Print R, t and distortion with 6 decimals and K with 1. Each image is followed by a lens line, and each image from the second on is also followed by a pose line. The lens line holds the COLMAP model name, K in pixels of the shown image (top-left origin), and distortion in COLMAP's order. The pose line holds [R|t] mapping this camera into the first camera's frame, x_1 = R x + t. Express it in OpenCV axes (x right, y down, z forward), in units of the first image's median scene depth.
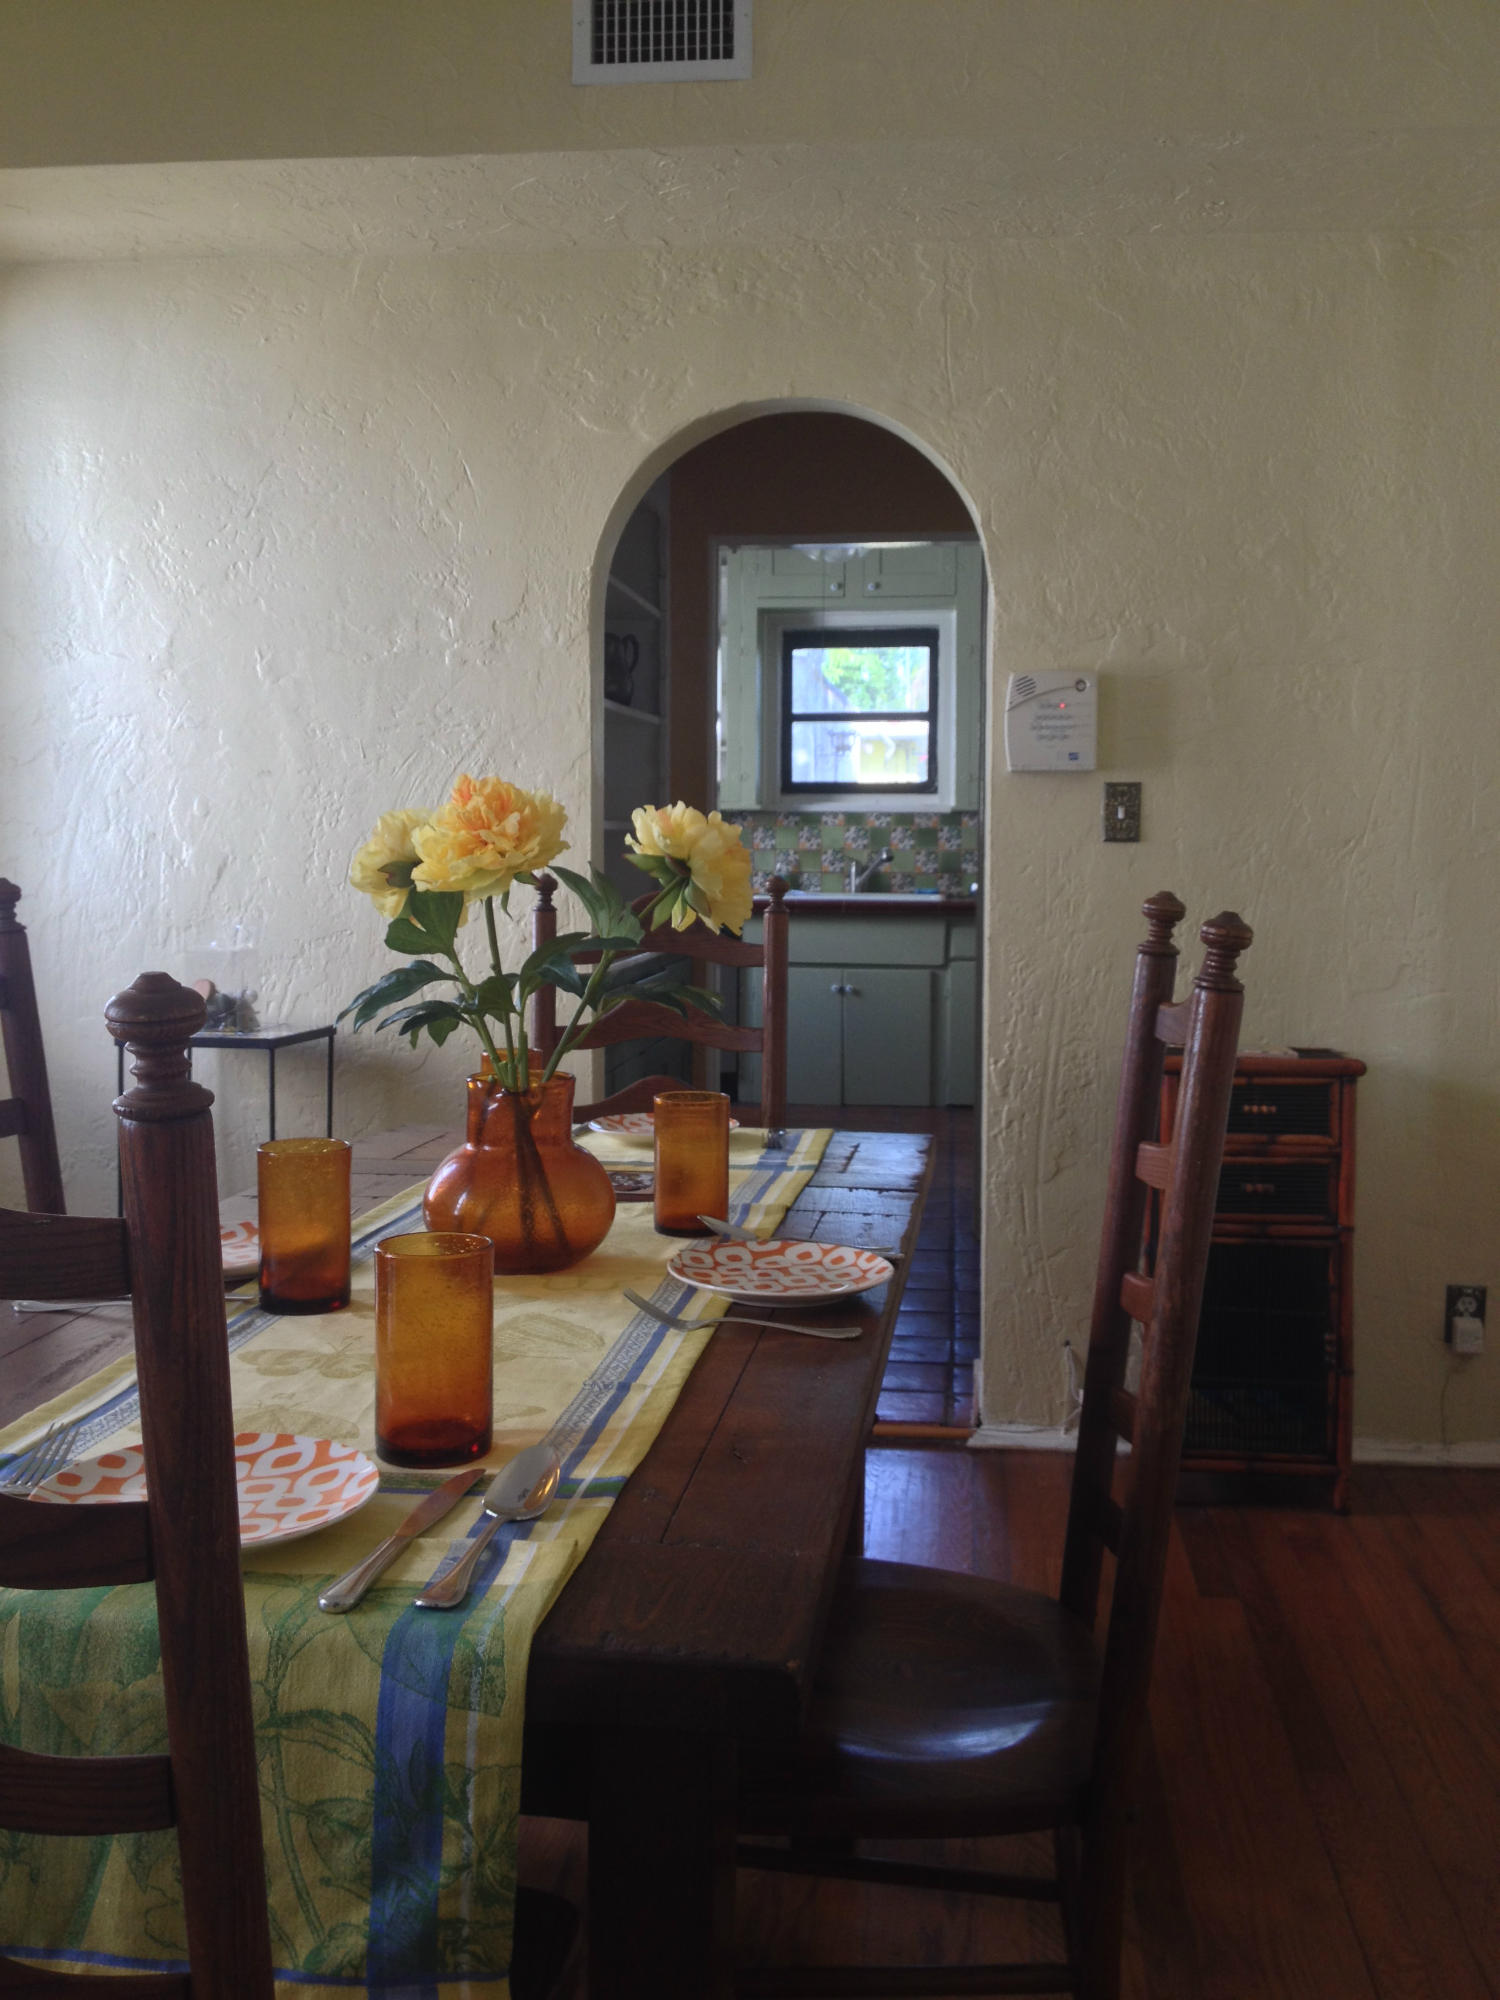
lens RADIAL K [[2009.0, 0, 747.1], [0, 2009.0, 986.0], [0, 0, 1]] dist [0.013728, 0.000000]
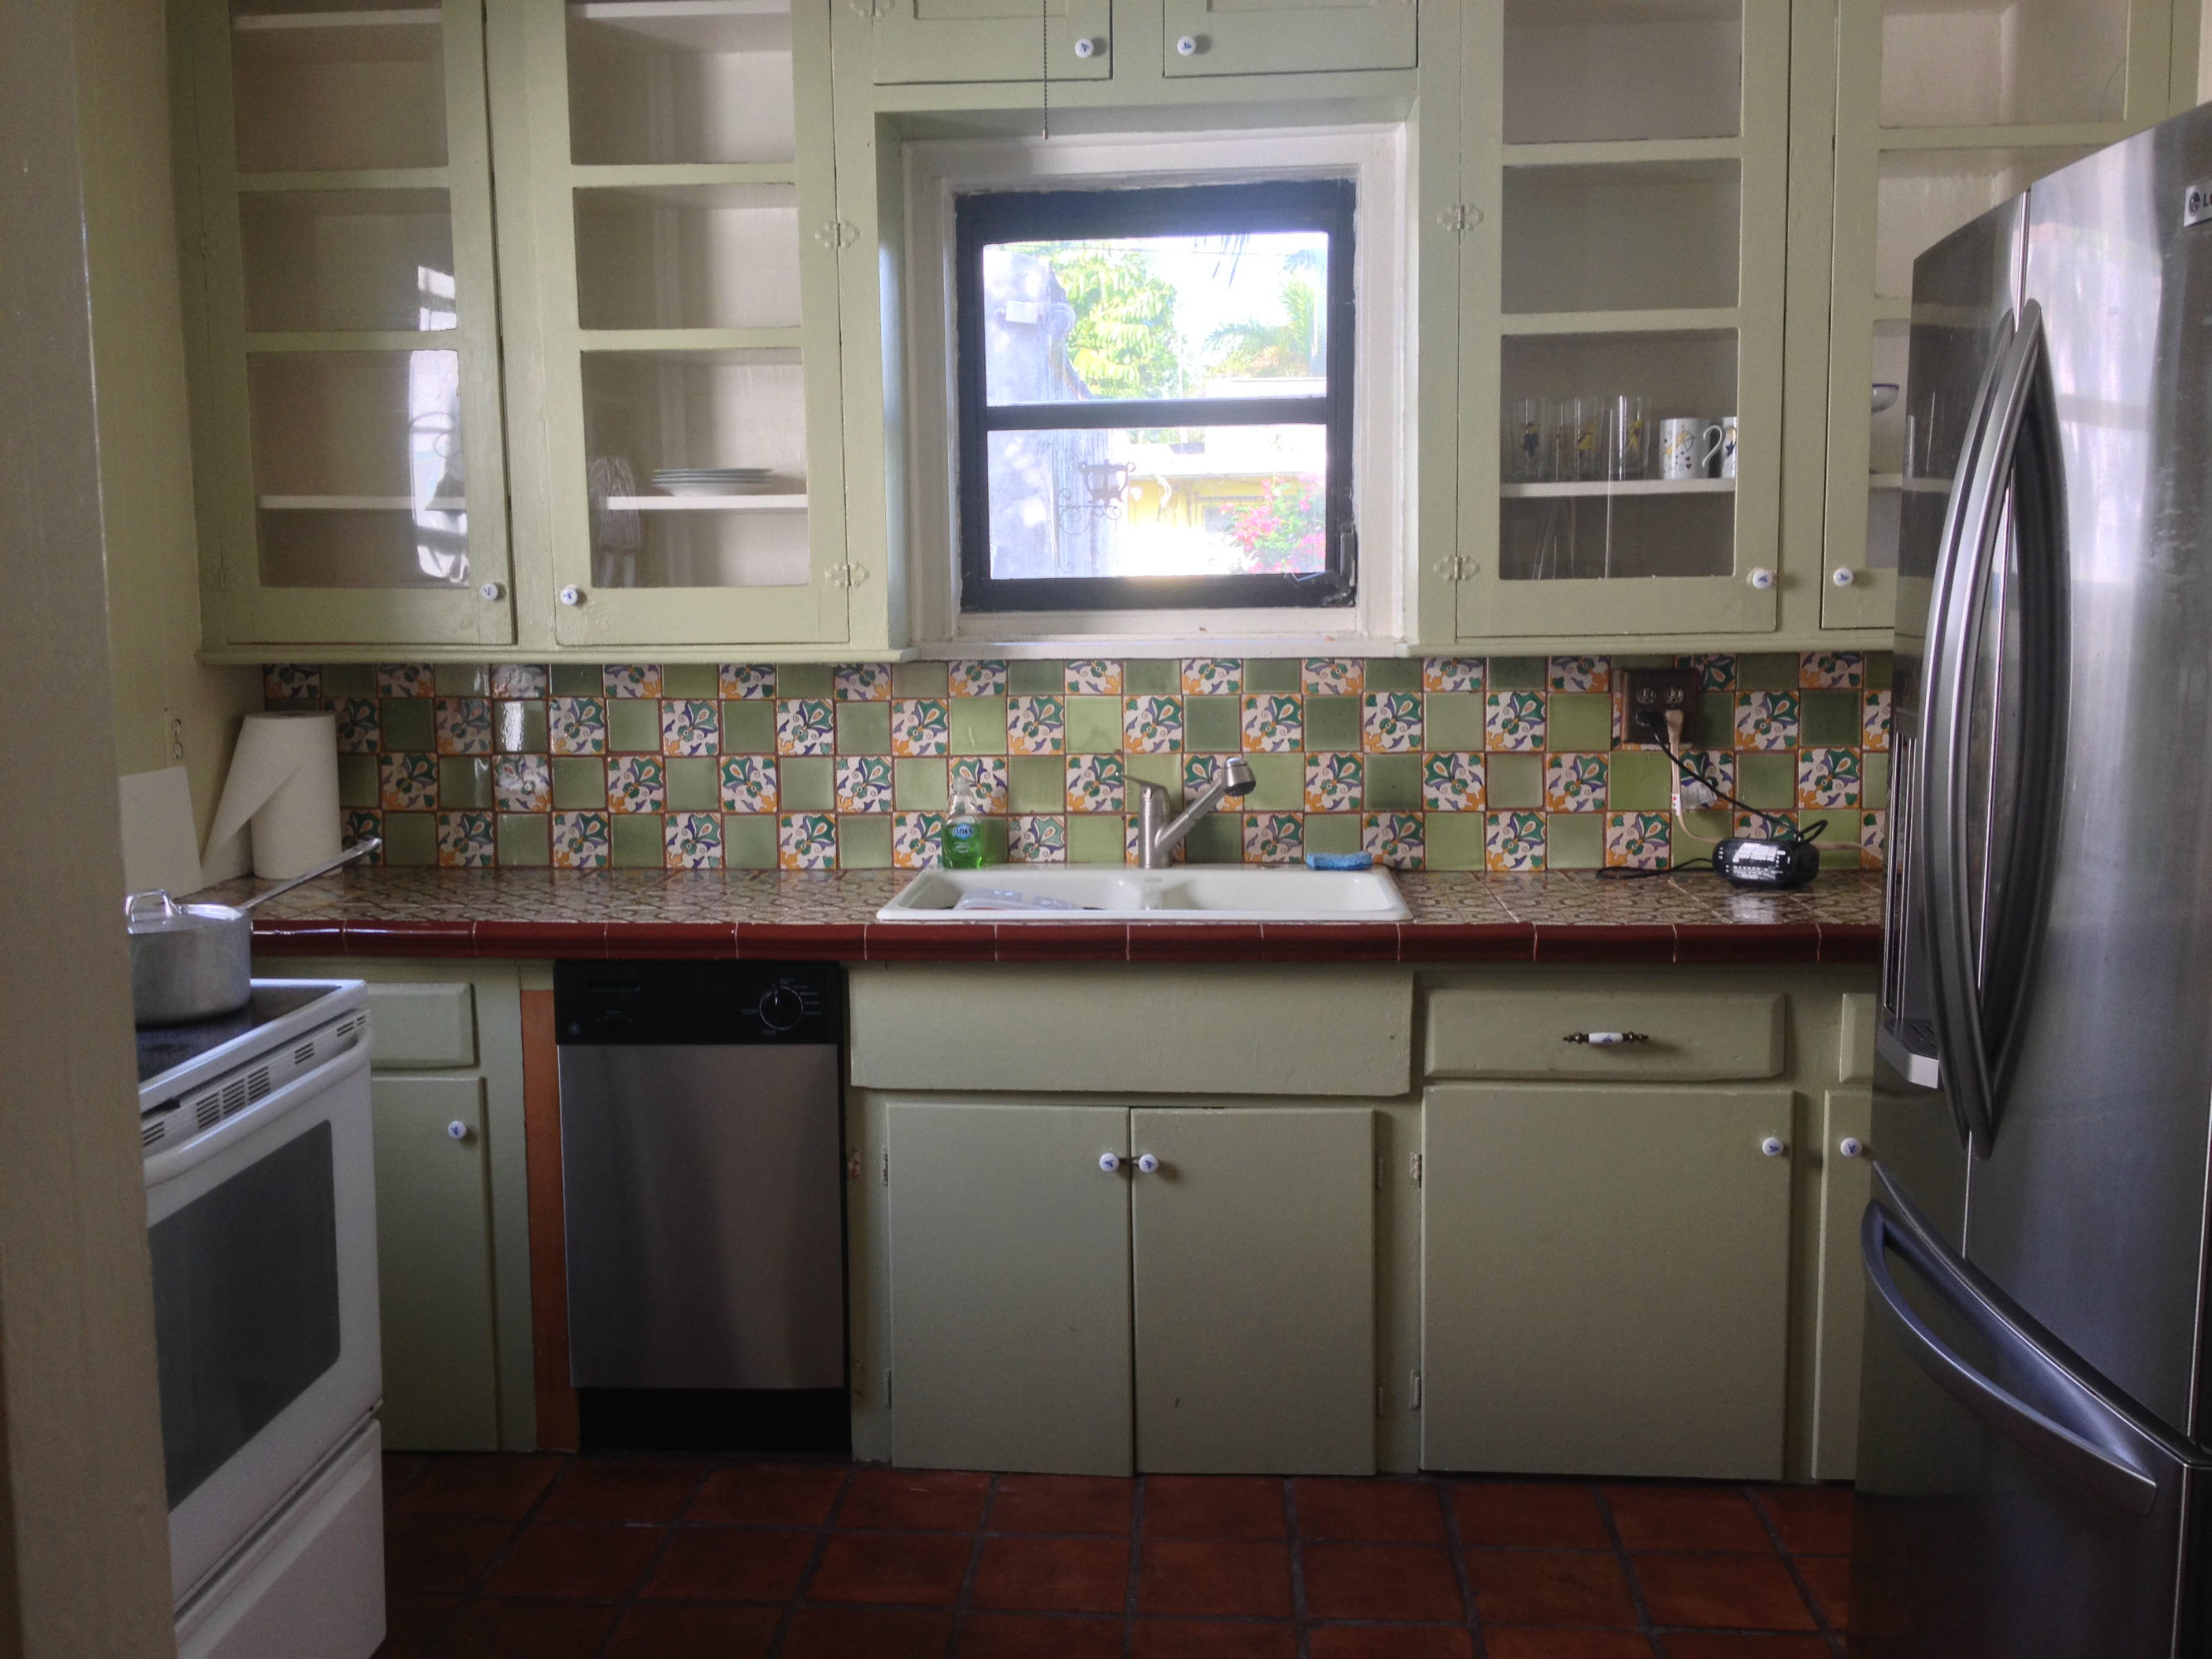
lens RADIAL K [[2222.1, 0, 1103.0], [0, 2222.1, 847.8], [0, 0, 1]] dist [0.013728, 0.000000]
pose [[0.998650, -0.022819, 0.046668, 0.023803], [0.020895, 0.998928, 0.041302, -0.067714], [-0.047560, -0.040271, 0.998056, 0.567062]]
